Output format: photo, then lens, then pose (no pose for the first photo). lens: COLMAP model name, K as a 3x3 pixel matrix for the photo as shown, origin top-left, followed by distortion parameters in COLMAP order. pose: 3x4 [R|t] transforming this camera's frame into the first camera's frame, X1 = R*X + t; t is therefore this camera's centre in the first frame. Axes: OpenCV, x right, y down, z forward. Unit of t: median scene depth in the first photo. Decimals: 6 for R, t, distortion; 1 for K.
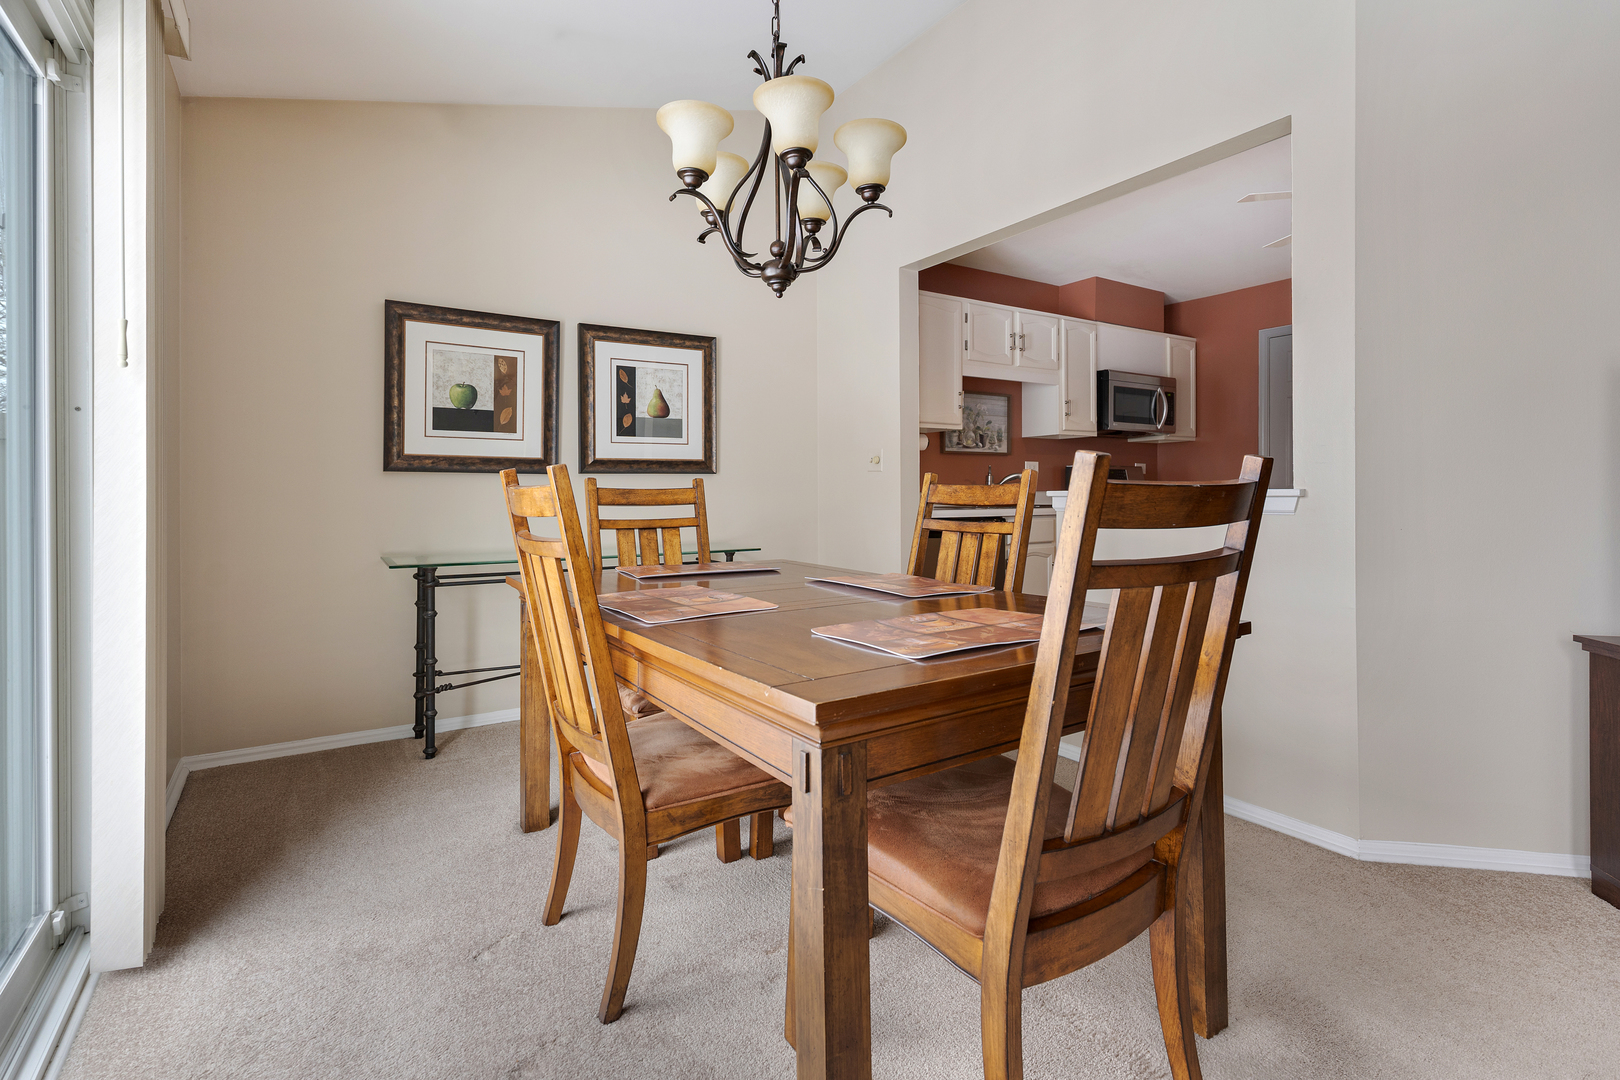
lens RADIAL K [[761.4, 0, 809.5], [0, 761.4, 495.0], [0, 0, 1]] dist [0.002785, 0.000153]
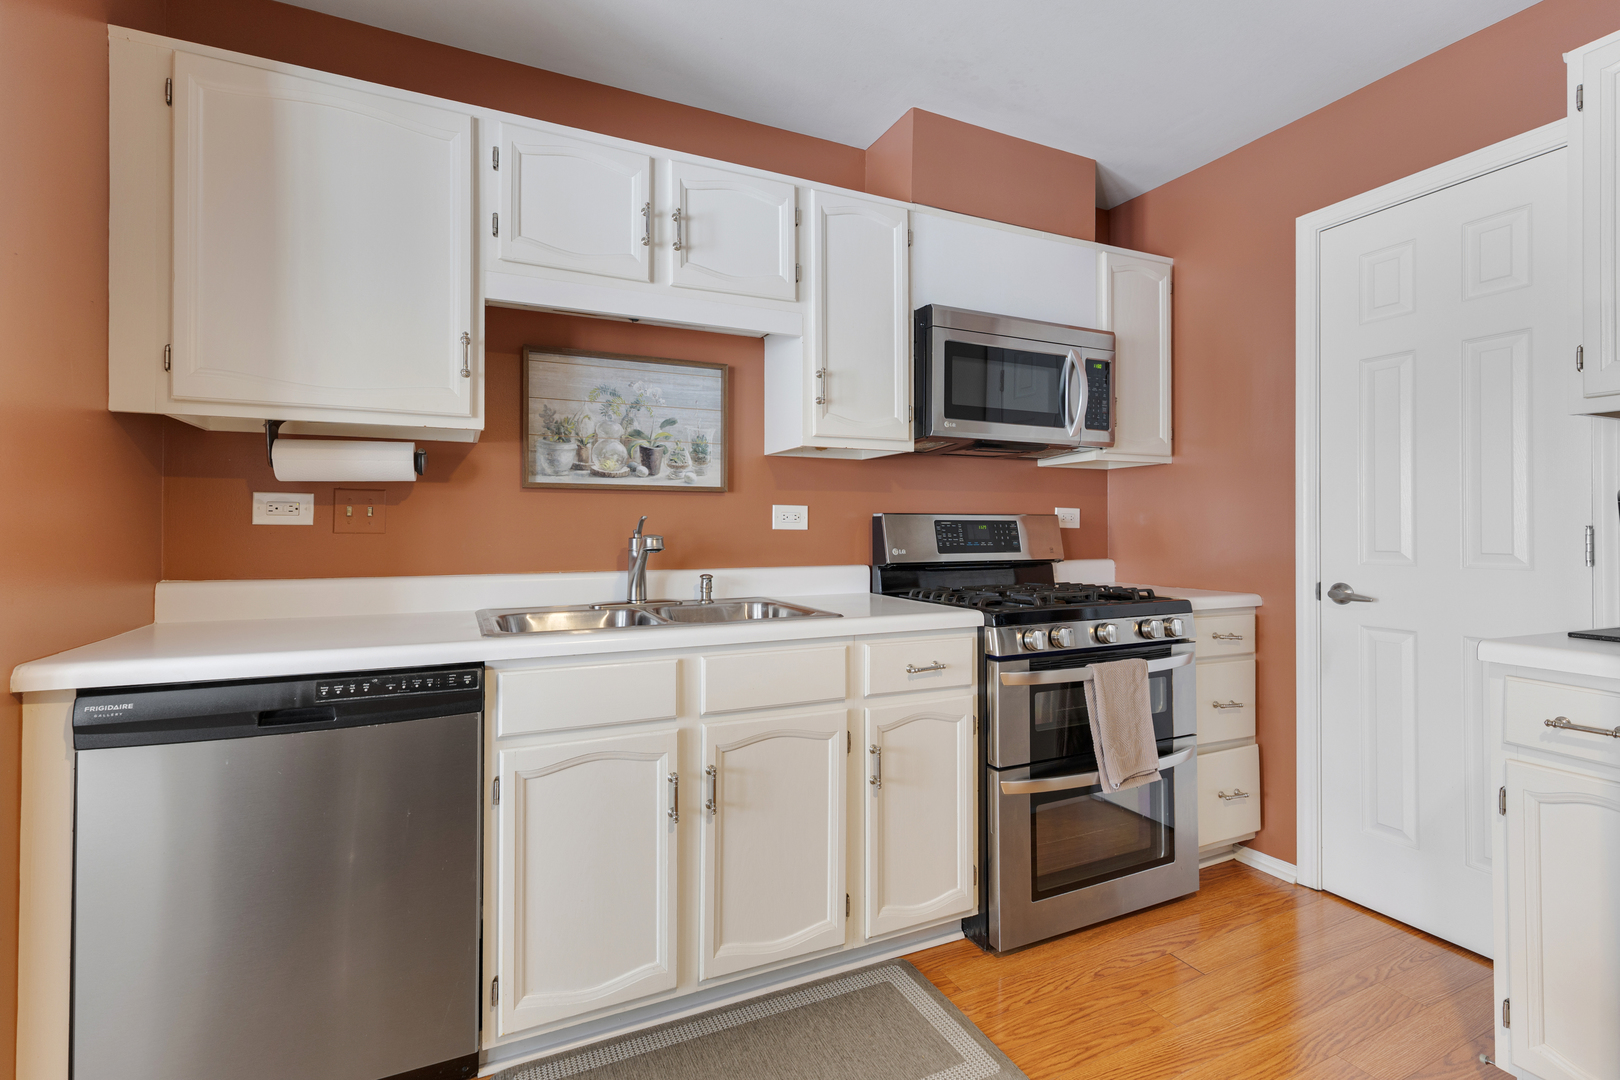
lens RADIAL K [[743.8, 0, 808.7], [0, 743.8, 522.7], [0, 0, 1]] dist [0.010697, 0.000224]
pose [[0.992101, 0.003223, -0.125397, 0.502151], [-0.004808, 0.999912, -0.012339, -0.036852], [0.125346, 0.012845, 0.992030, 0.733521]]
